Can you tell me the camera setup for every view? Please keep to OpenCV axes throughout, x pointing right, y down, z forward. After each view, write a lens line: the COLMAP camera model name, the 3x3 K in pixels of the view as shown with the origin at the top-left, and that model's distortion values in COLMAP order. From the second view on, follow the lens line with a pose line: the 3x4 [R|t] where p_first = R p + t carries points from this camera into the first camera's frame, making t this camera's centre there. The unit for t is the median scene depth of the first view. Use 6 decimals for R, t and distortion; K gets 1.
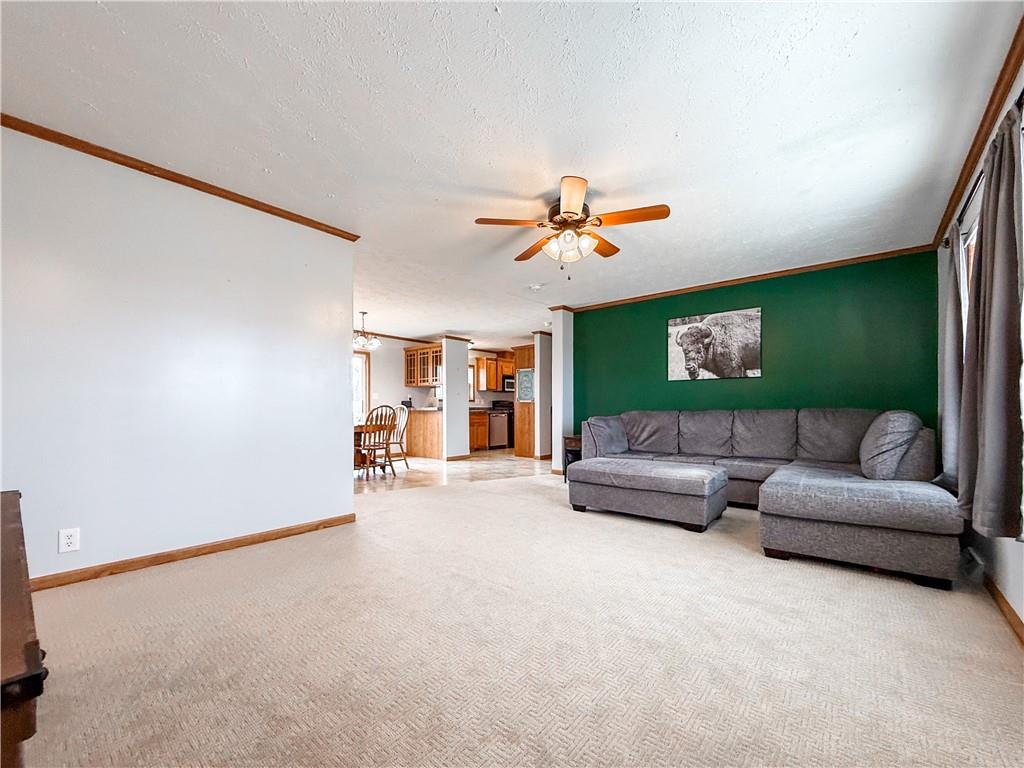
lens RADIAL K [[415.4, 0, 511.4], [0, 415.4, 415.8], [0, 0, 1]] dist [-0.000060, -0.000017]
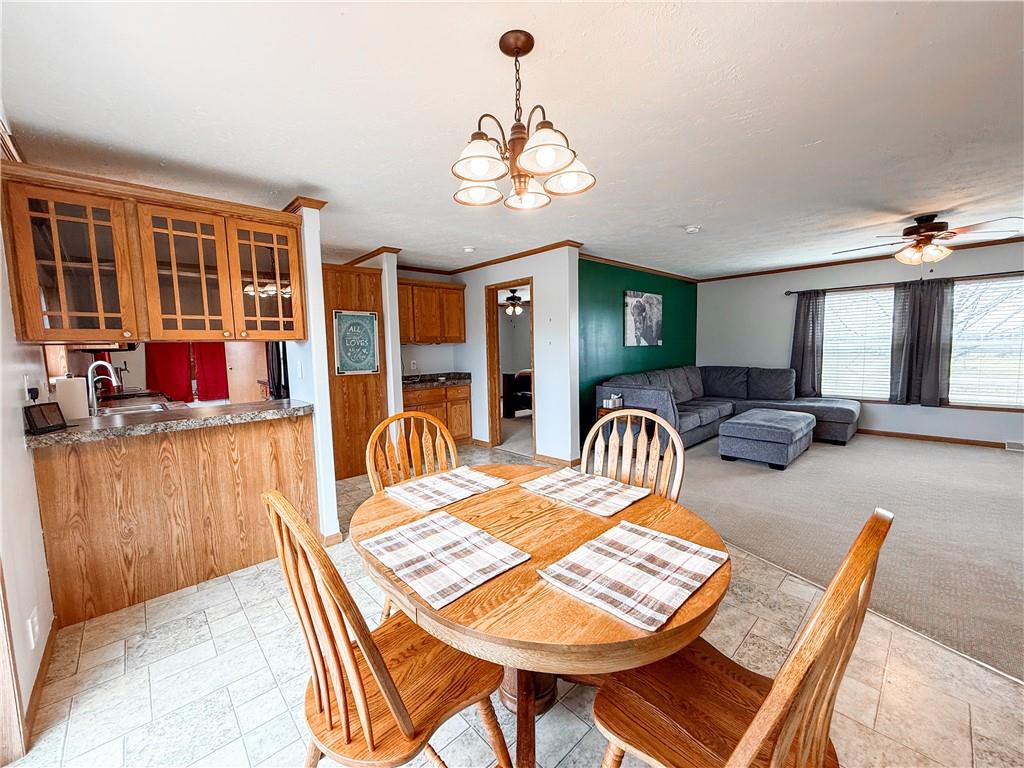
lens RADIAL K [[406.2, 0, 500.5], [0, 406.2, 384.4], [0, 0, 1]] dist [0.000634, -0.000055]
pose [[0.123103, -0.089777, 0.988325, -0.477044], [0.044387, 0.995401, 0.084891, -0.058328], [-0.991401, 0.033418, 0.126522, 0.776501]]
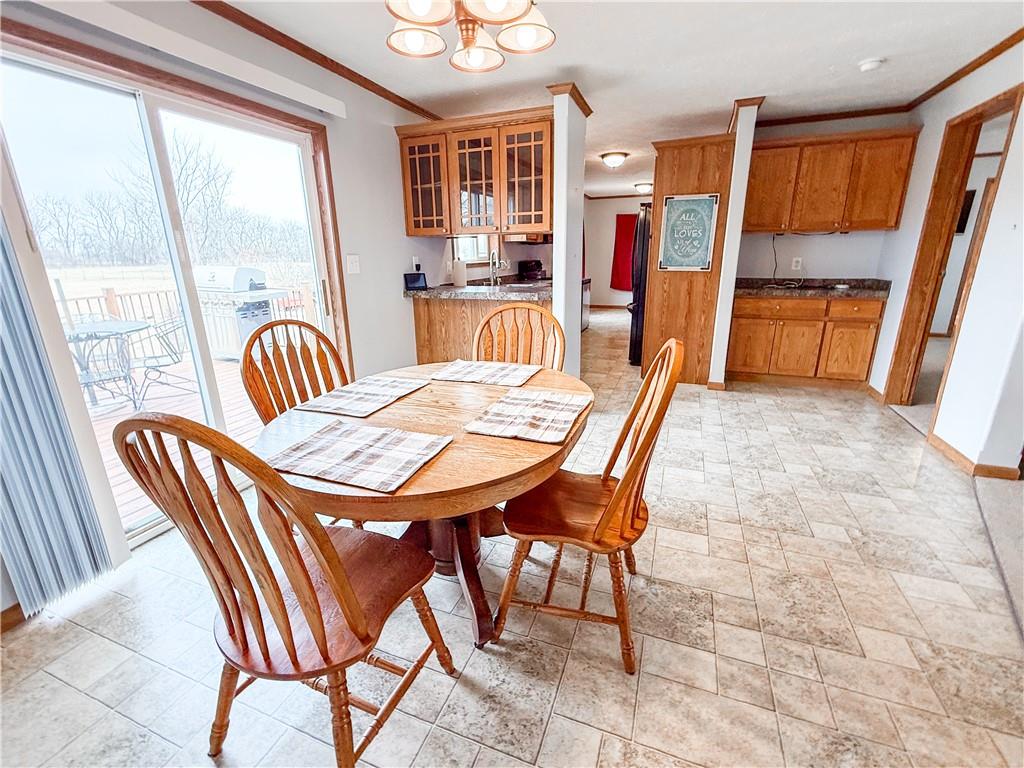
lens RADIAL K [[442.0, 0, 512.0], [0, 442.0, 384.0], [0, 0, 1]] dist [0.003285, 0.000335]
pose [[0.942122, -0.105686, 0.318177, -0.335746], [0.018513, 0.963968, 0.265375, -0.047763], [-0.334759, -0.244125, 0.910132, 0.591428]]
